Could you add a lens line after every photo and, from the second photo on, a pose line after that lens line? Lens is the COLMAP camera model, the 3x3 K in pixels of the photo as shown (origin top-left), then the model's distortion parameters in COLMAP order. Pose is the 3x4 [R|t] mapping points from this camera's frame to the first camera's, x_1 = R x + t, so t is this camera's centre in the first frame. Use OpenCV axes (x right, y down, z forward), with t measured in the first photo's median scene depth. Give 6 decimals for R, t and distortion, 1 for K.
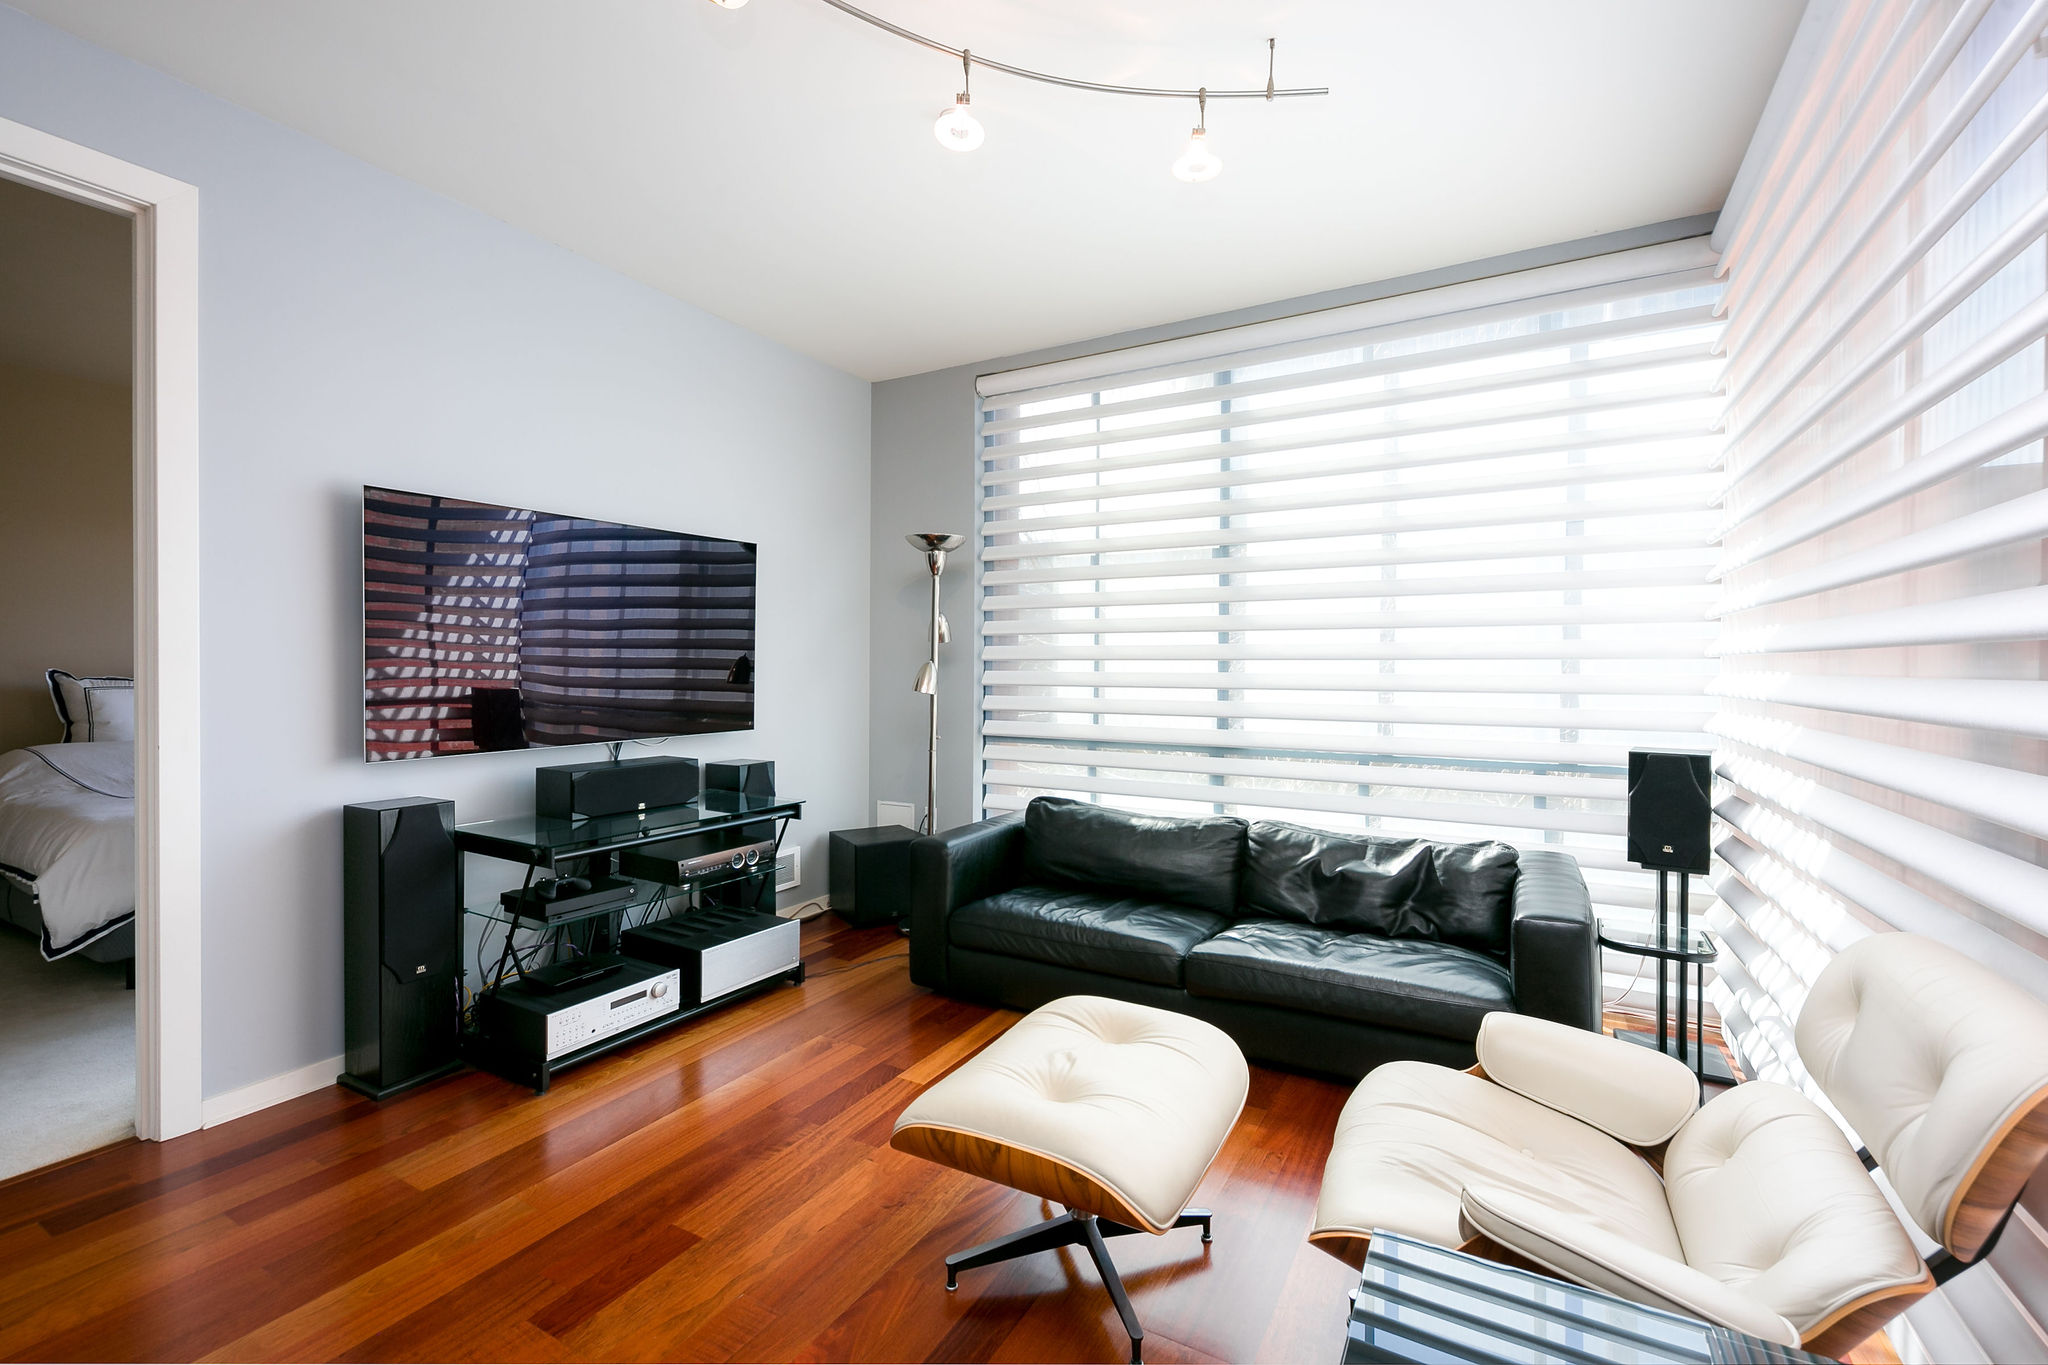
lens RADIAL K [[880.1, 0, 1025.6], [0, 880.1, 676.8], [0, 0, 1]] dist [0.018820, 0.000025]
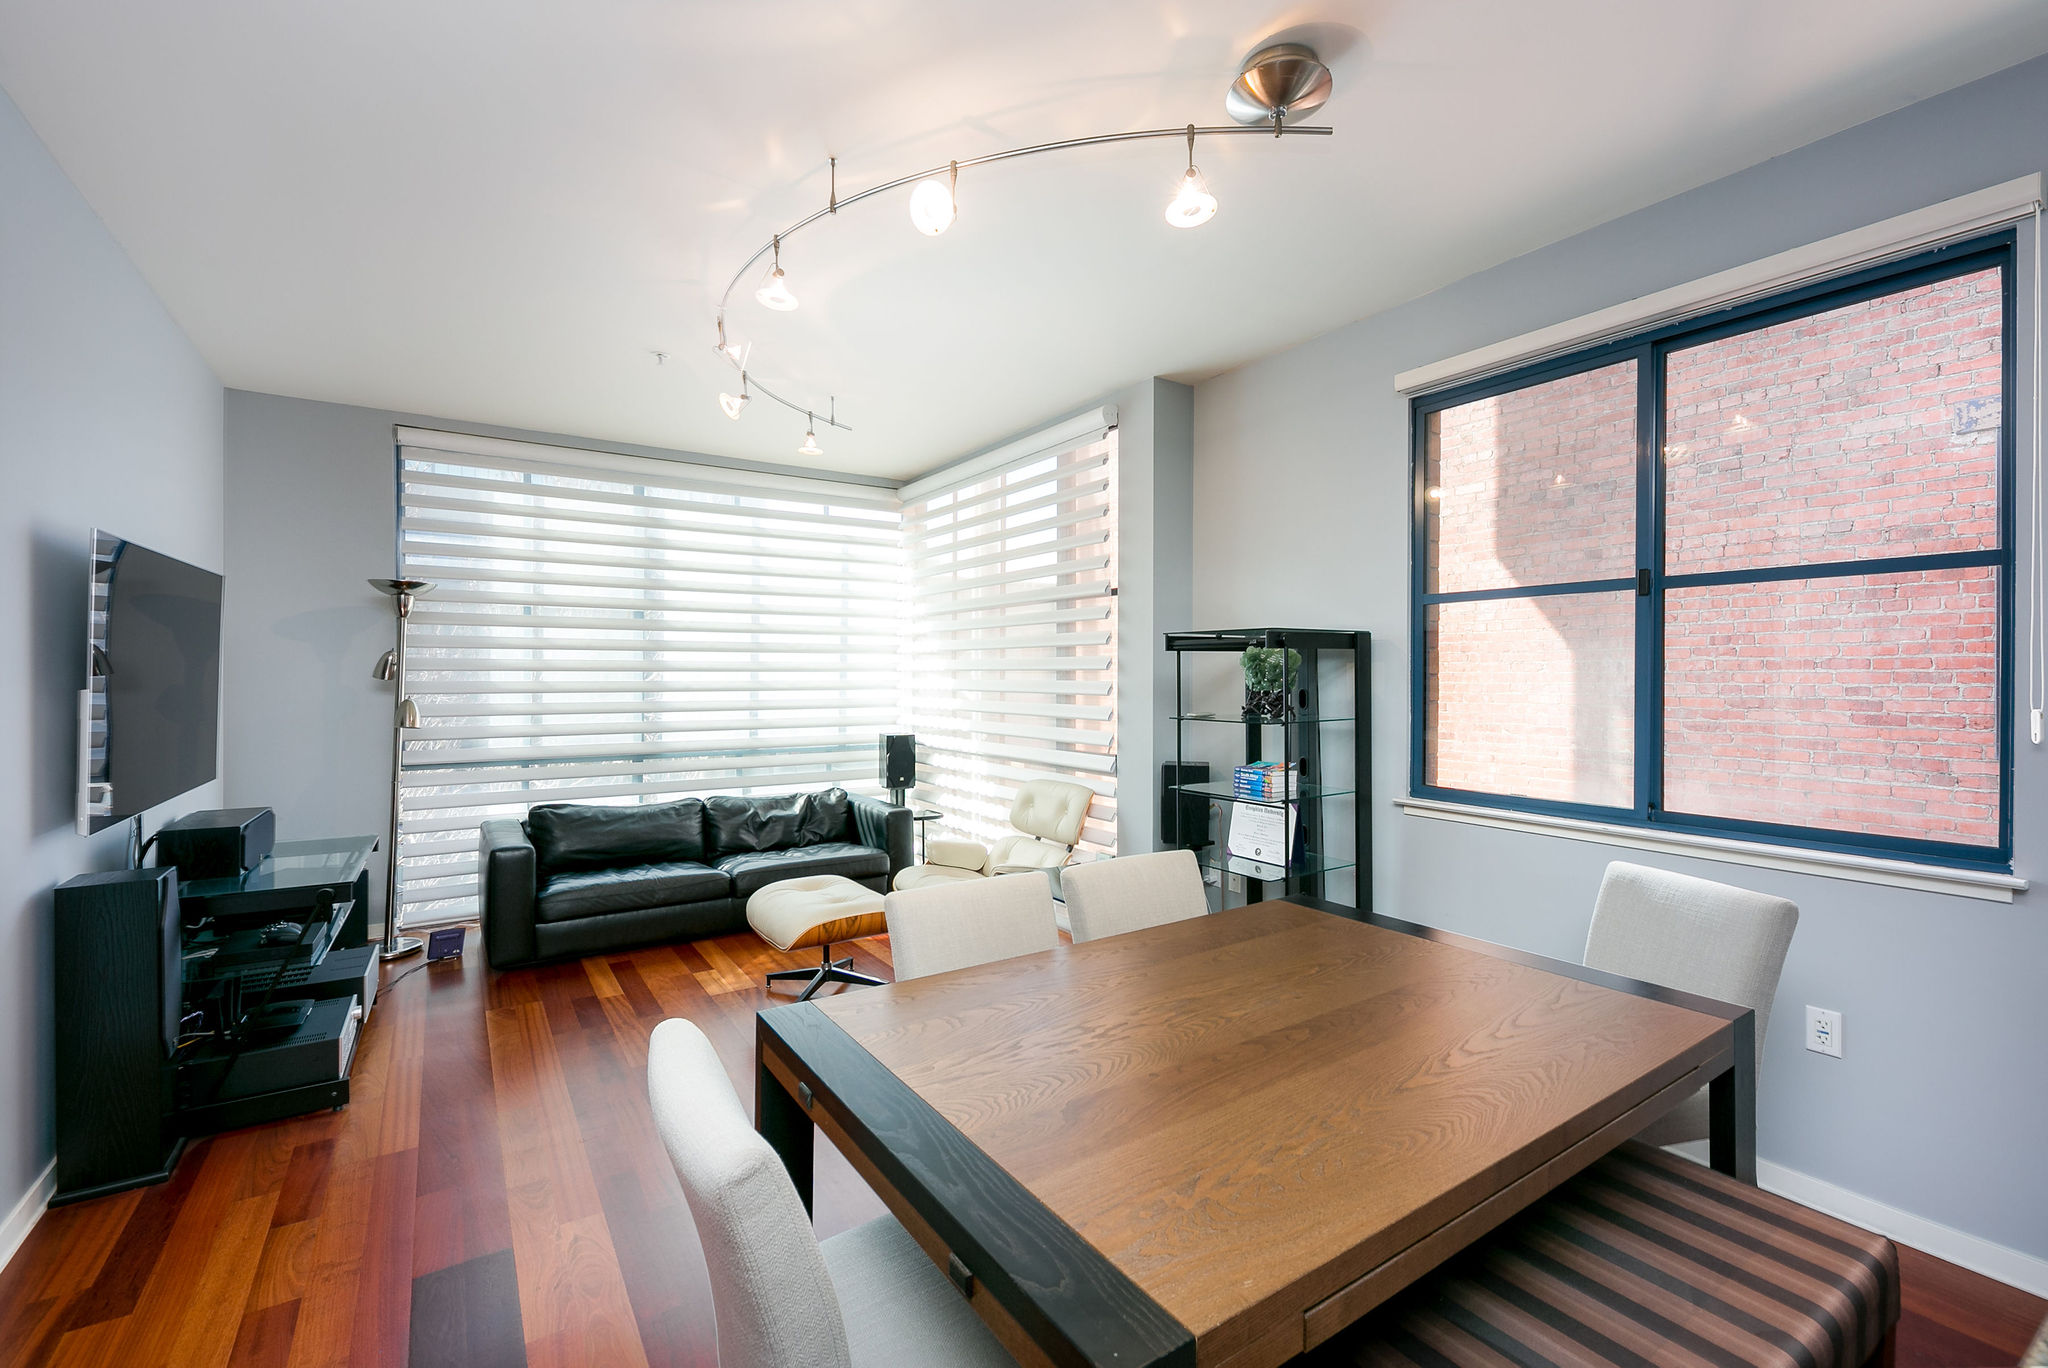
lens RADIAL K [[880.1, 0, 1025.6], [0, 880.1, 678.3], [0, 0, 1]] dist [0.018820, 0.000025]
pose [[0.450529, -0.008863, 0.892718, -0.897740], [0.008058, 0.999950, 0.005860, -0.051853], [-0.892726, 0.004554, 0.450578, -0.204936]]
